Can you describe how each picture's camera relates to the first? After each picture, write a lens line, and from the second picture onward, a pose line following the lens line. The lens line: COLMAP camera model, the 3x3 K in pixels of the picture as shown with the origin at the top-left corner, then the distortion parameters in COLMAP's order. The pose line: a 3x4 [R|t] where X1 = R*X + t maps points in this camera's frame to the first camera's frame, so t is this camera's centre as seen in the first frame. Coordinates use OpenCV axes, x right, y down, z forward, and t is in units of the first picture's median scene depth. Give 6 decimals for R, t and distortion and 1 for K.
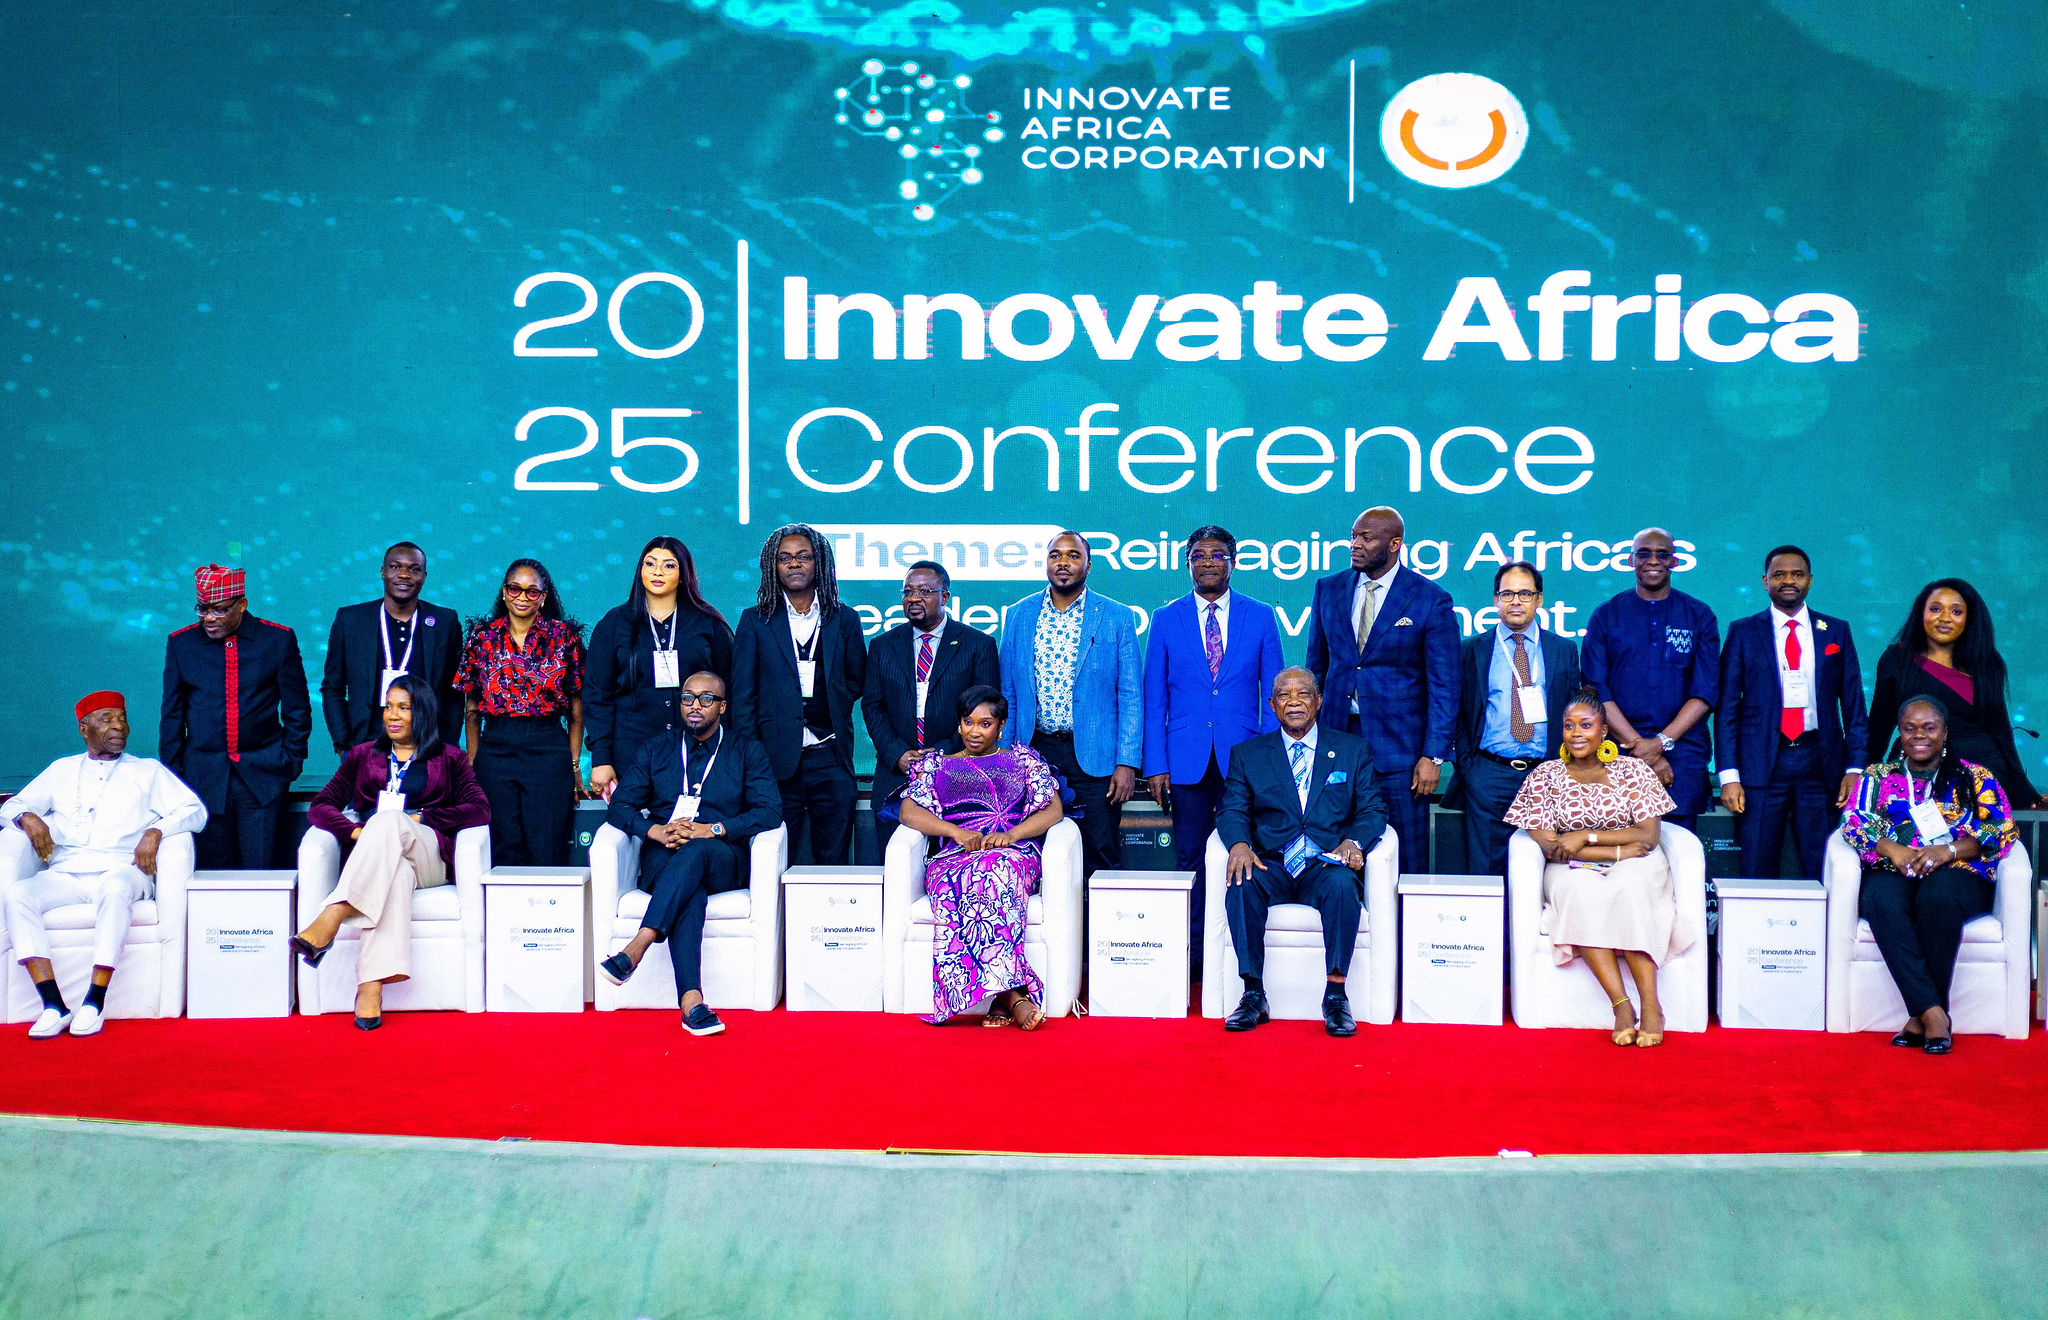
lens RADIAL K [[2885.1, 0, 1031.6], [0, 2885.1, 701.4], [0, 0, 1]] dist [-0.002956, 0.124201]
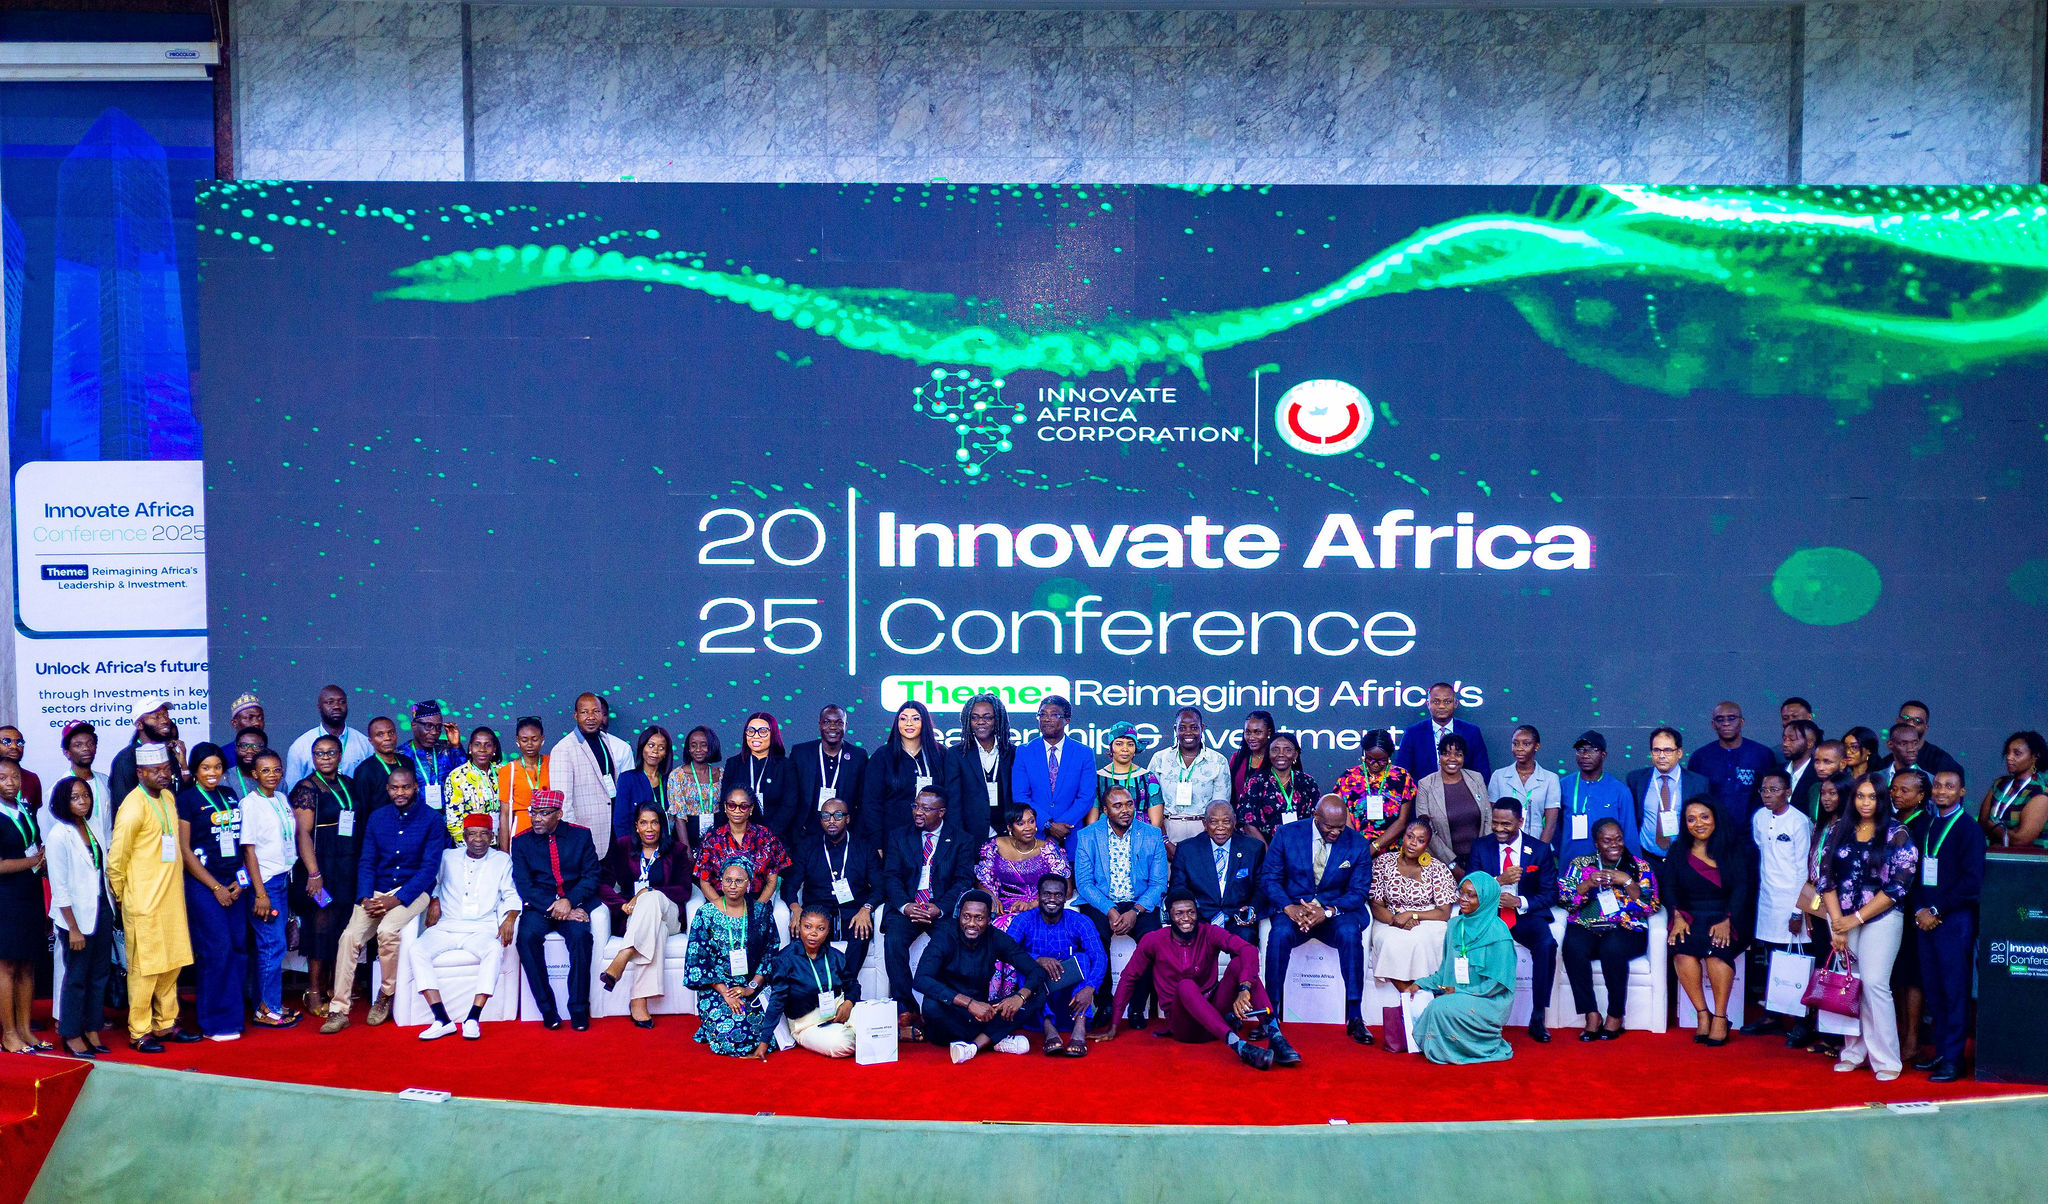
lens RADIAL K [[3039.1, 0, 1024.0], [0, 3039.1, 602.0], [0, 0, 1]] dist [0.027645, -0.002947]
pose [[0.999744, -0.000395, 0.022611, -0.046347], [-0.000479, 0.999254, 0.038614, -0.161835], [-0.022609, -0.038615, 0.998998, -0.585840]]
